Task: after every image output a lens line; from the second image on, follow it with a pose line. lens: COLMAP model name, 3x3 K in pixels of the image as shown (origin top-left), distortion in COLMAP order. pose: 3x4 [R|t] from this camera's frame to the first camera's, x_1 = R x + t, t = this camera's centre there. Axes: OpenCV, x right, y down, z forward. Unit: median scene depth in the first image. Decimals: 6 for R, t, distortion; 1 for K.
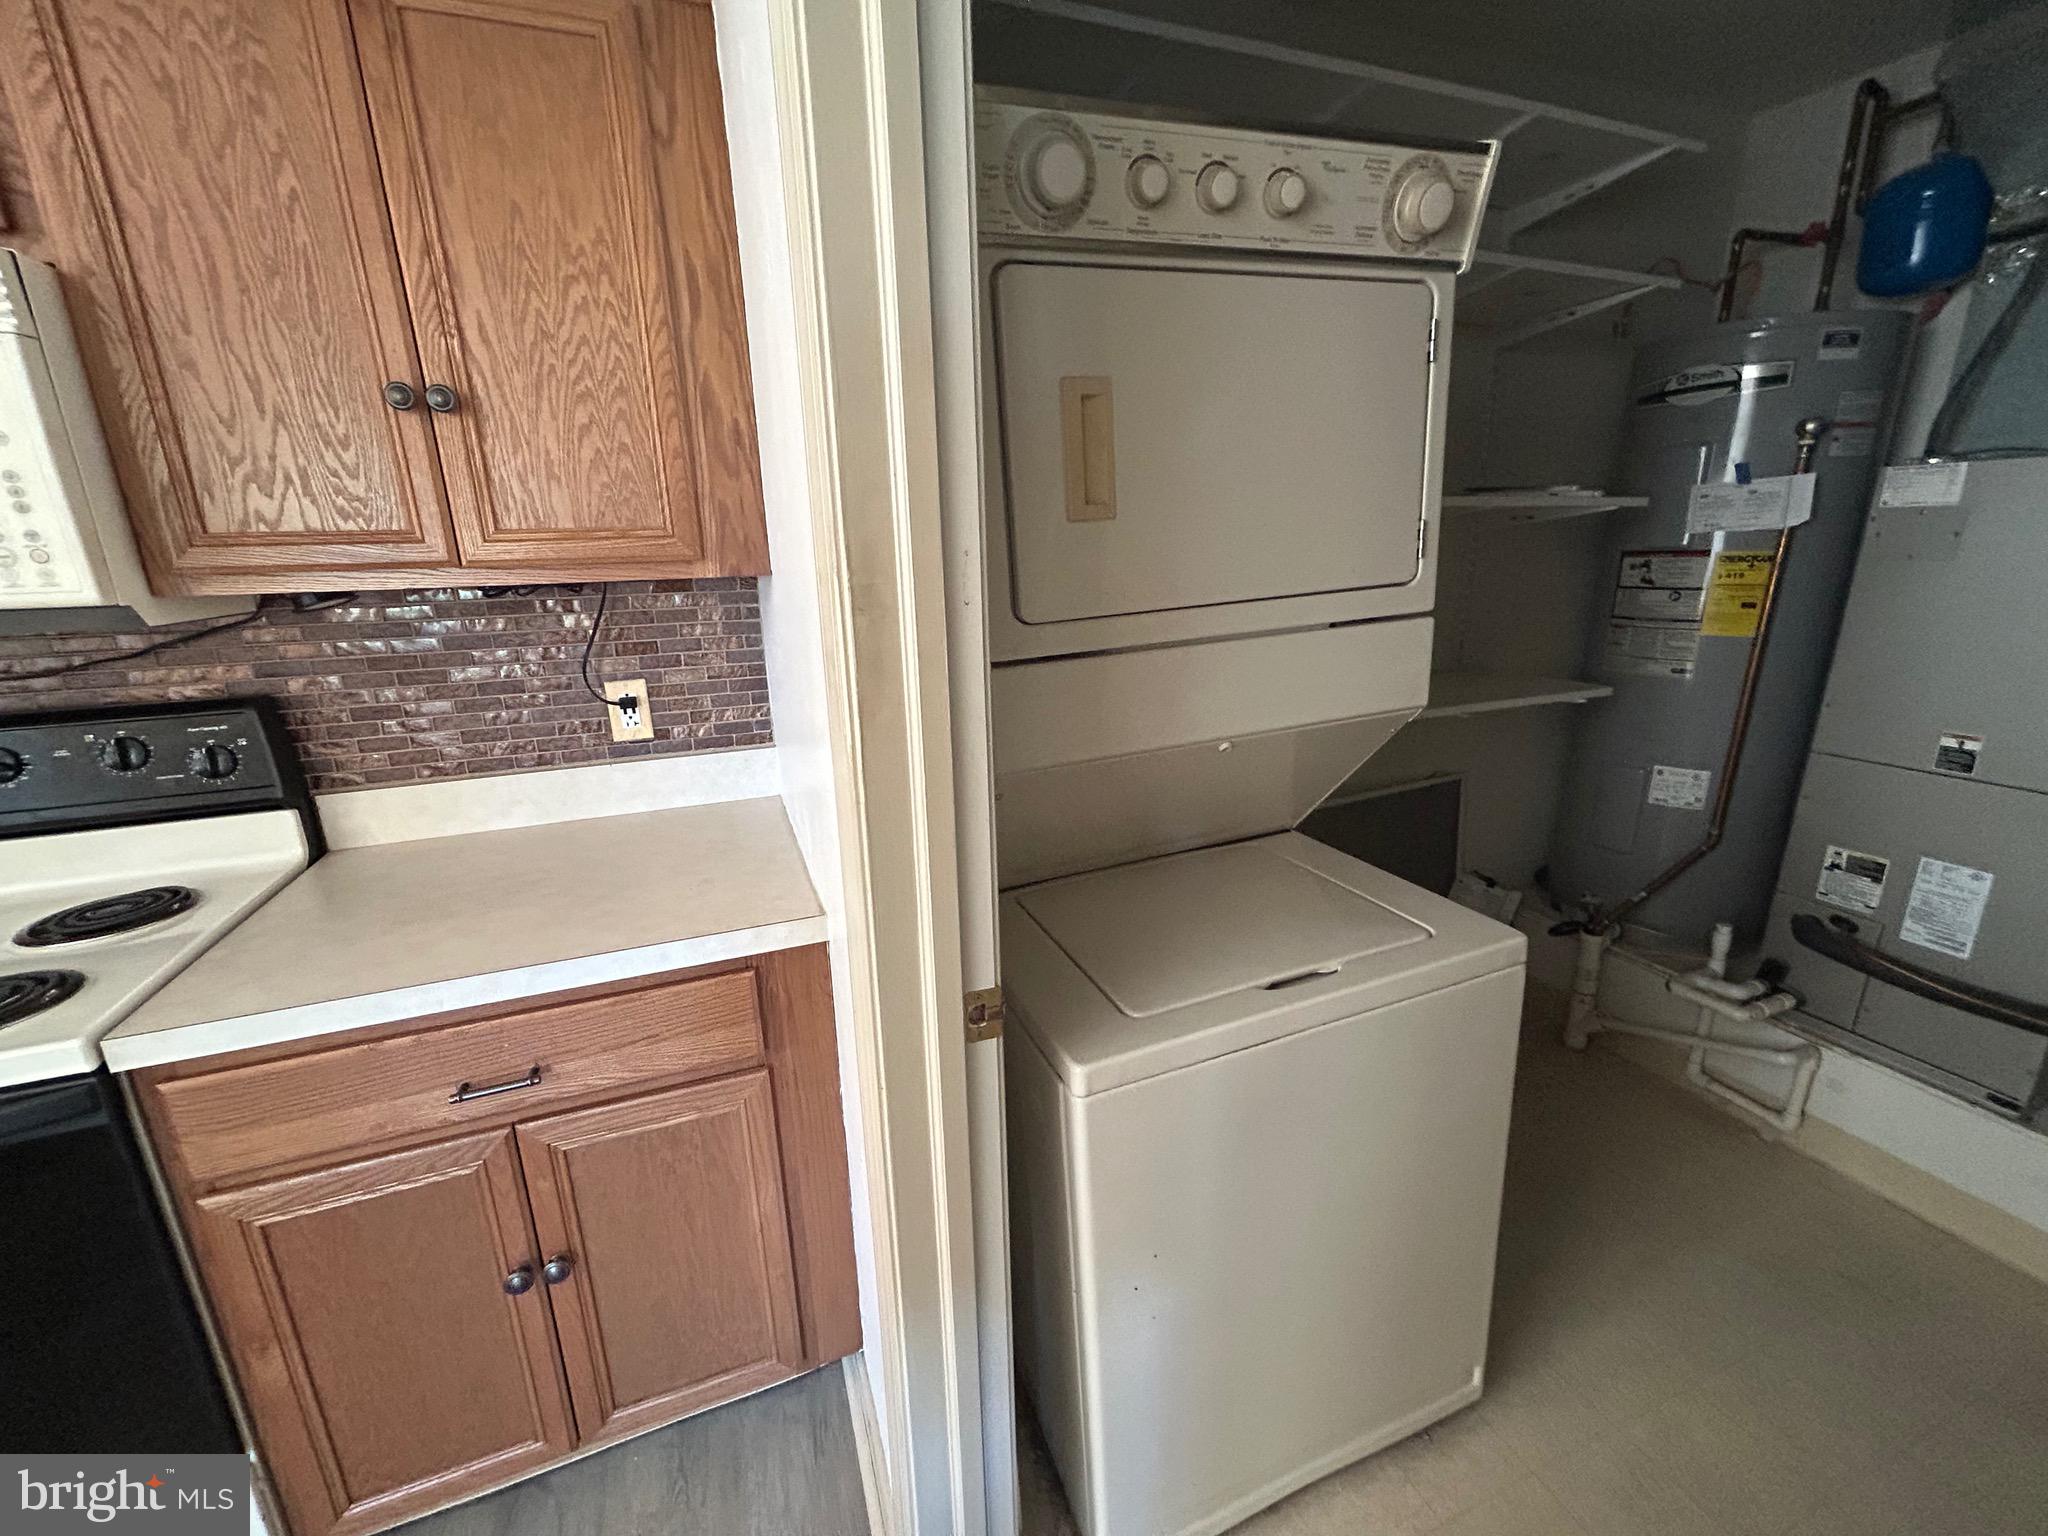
lens RADIAL K [[830.0, 0, 1024.0], [0, 830.0, 768.0], [0, 0, 1]] dist [0.001630, -0.000057]
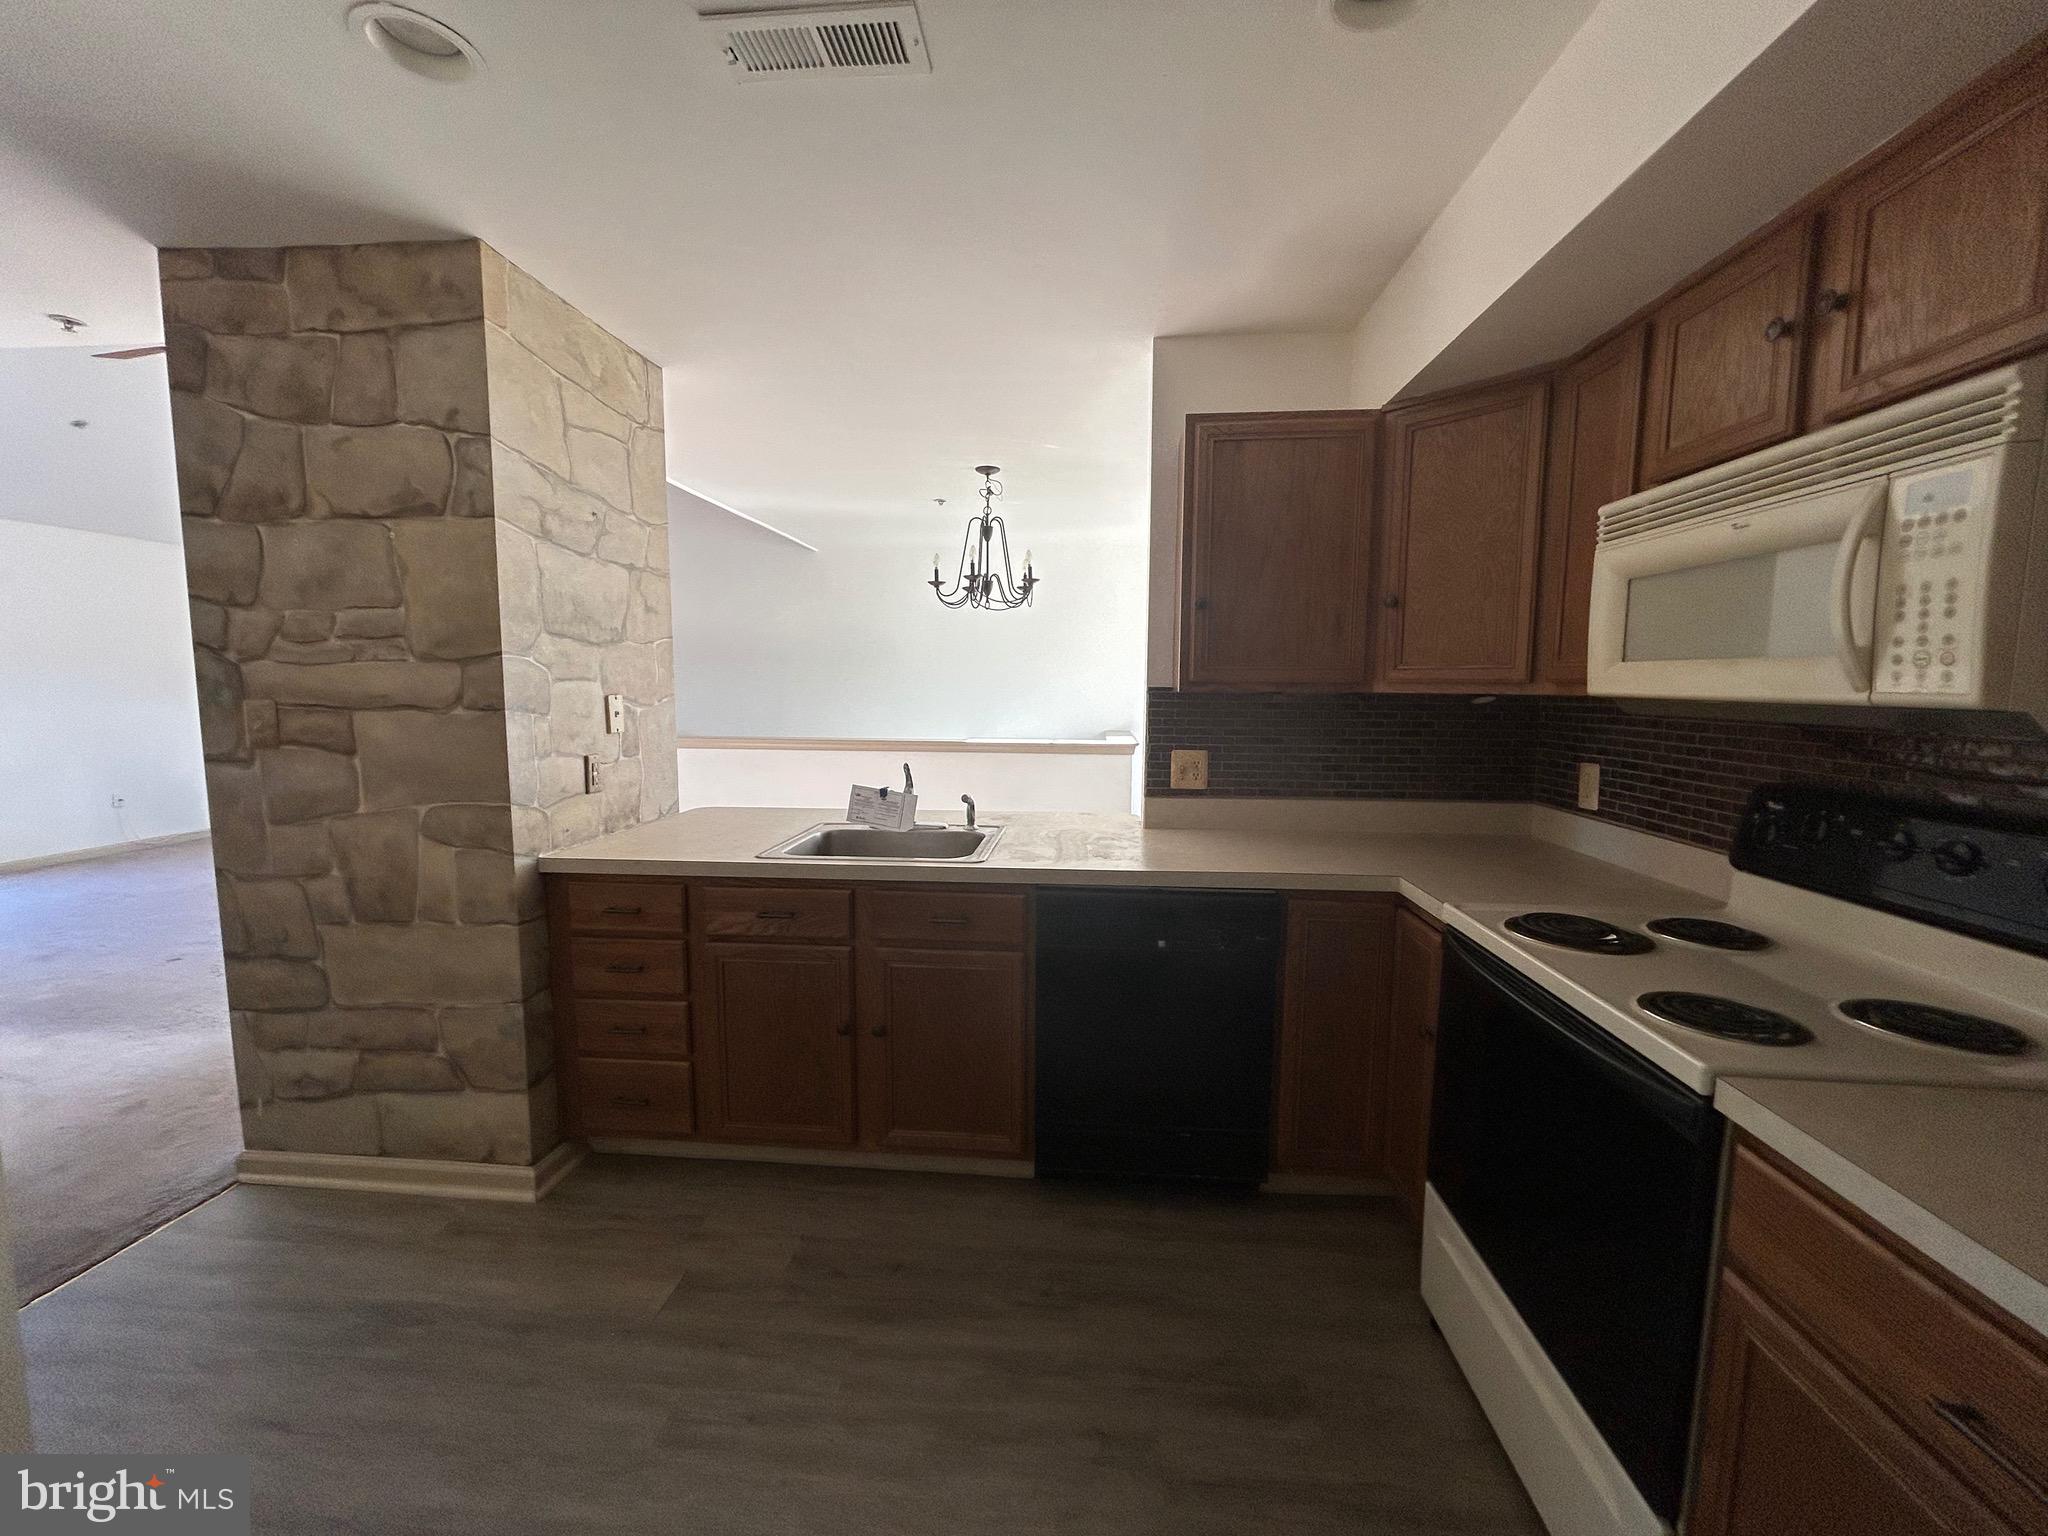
lens RADIAL K [[817.2, 0, 1024.0], [0, 817.2, 768.0], [0, 0, 1]] dist [-0.000379, -0.000270]
pose [[-0.438899, 0.113014, -0.891401, 0.176396], [-0.234208, 0.943376, 0.234921, -0.078643], [0.867476, 0.311880, -0.387578, 0.357954]]
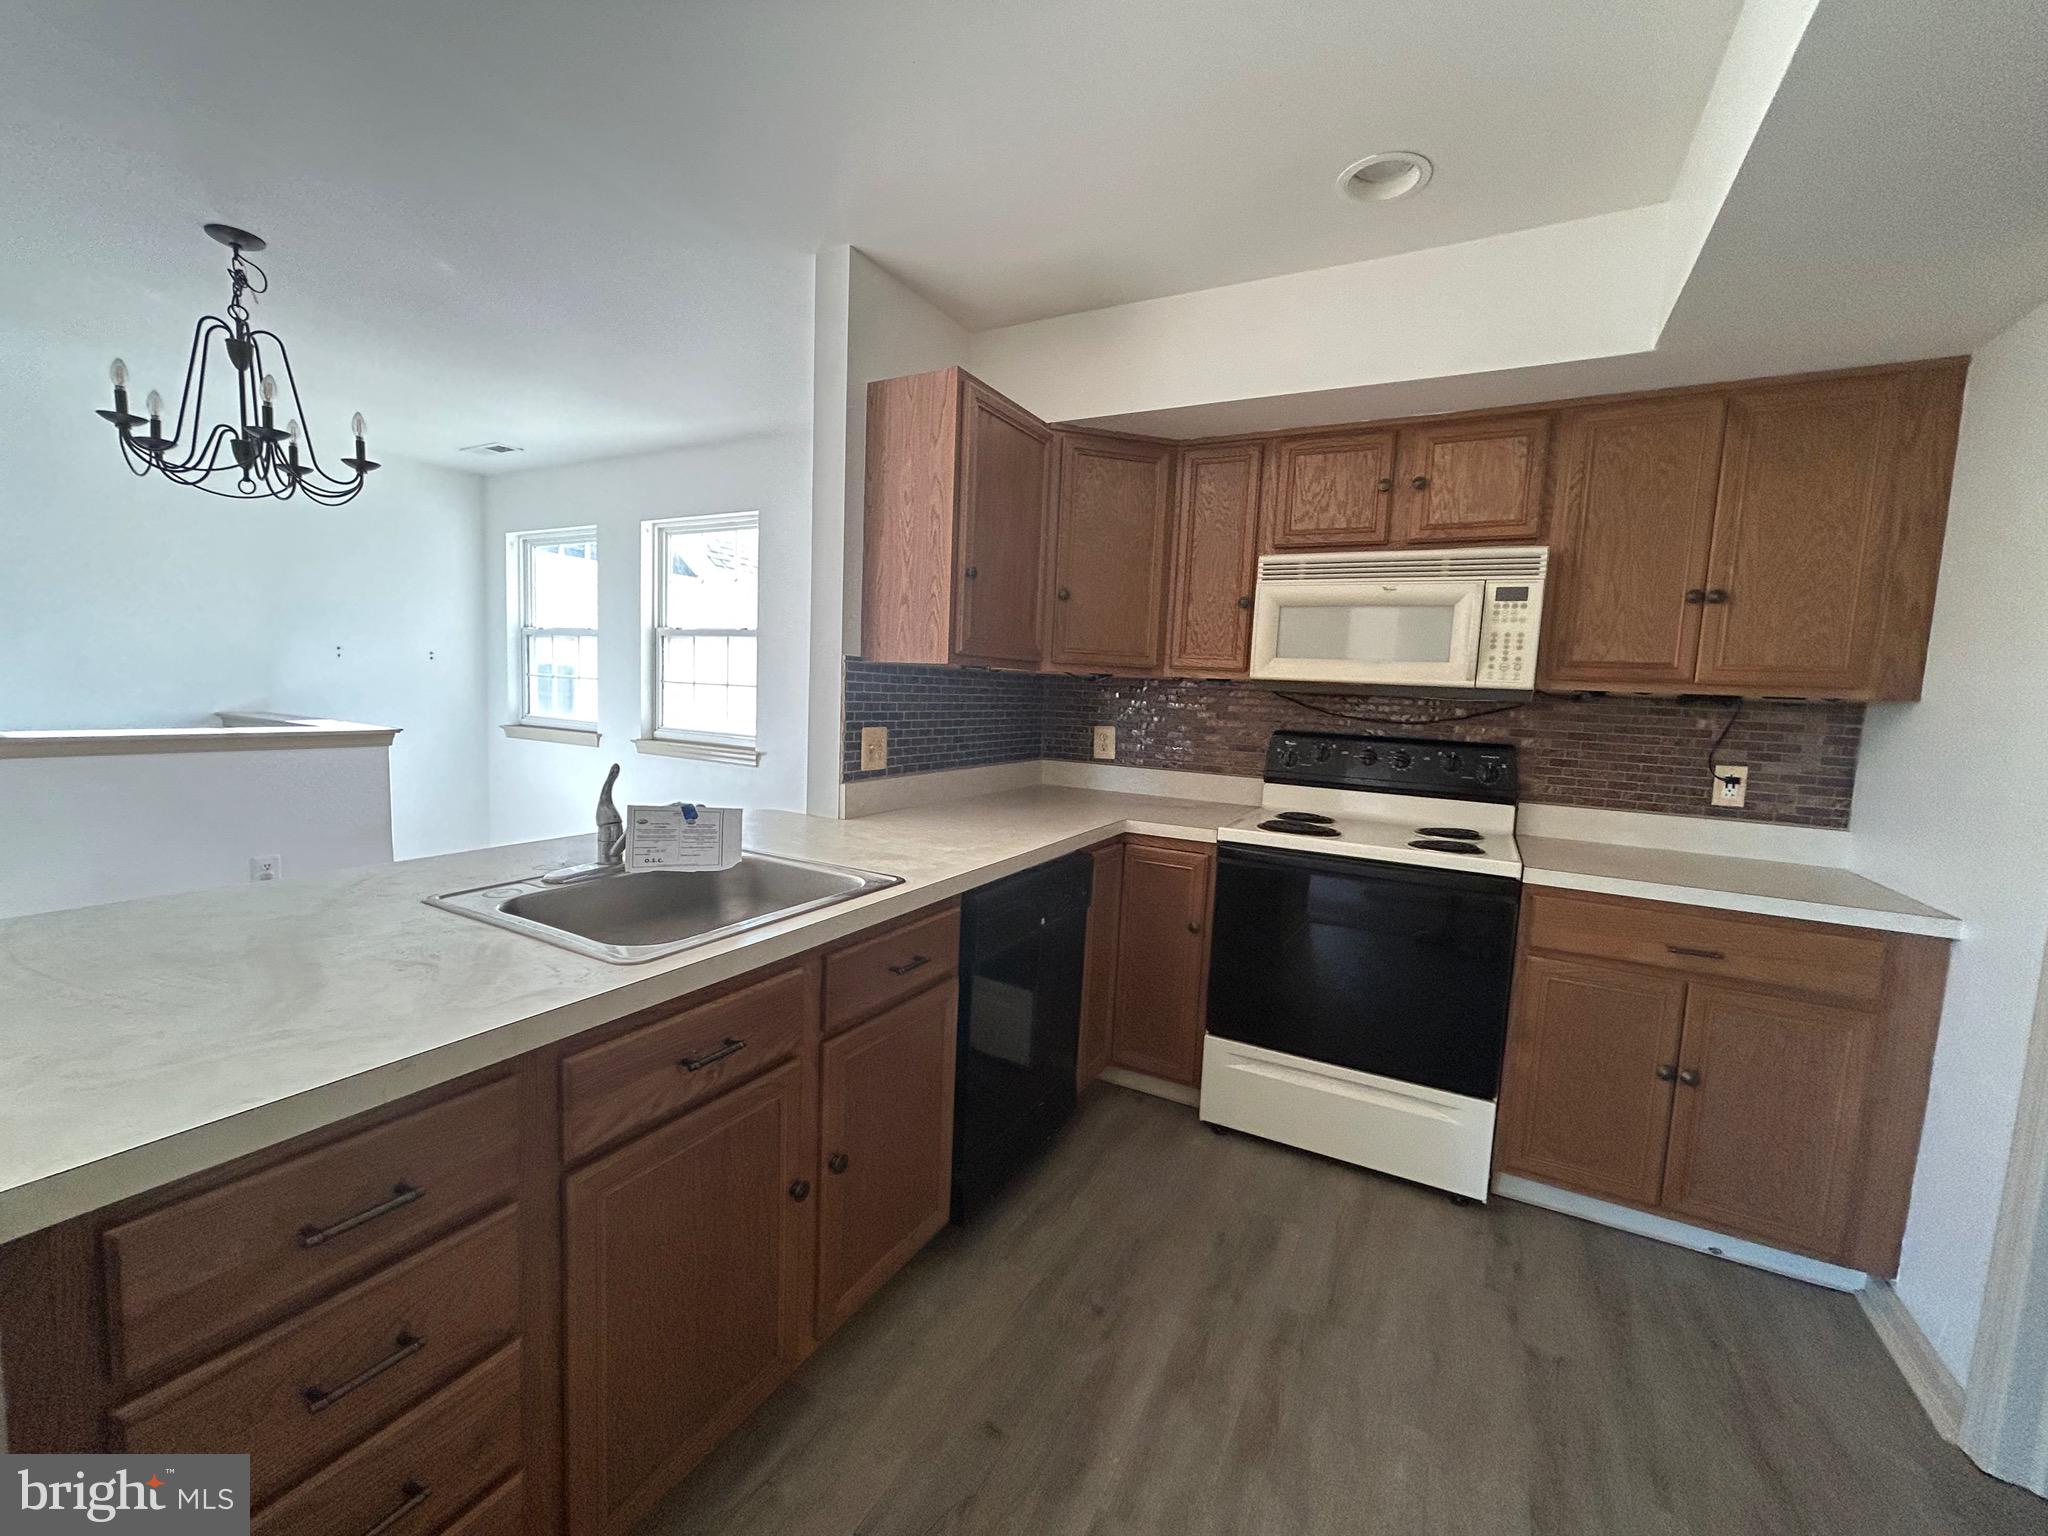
lens RADIAL K [[830.0, 0, 1024.0], [0, 830.0, 768.0], [0, 0, 1]] dist [0.001630, -0.000057]
pose [[0.637096, 0.126389, -0.760351, -0.201009], [-0.259800, 0.963952, -0.057453, 0.412640], [0.725681, 0.234142, 0.646966, -1.170085]]
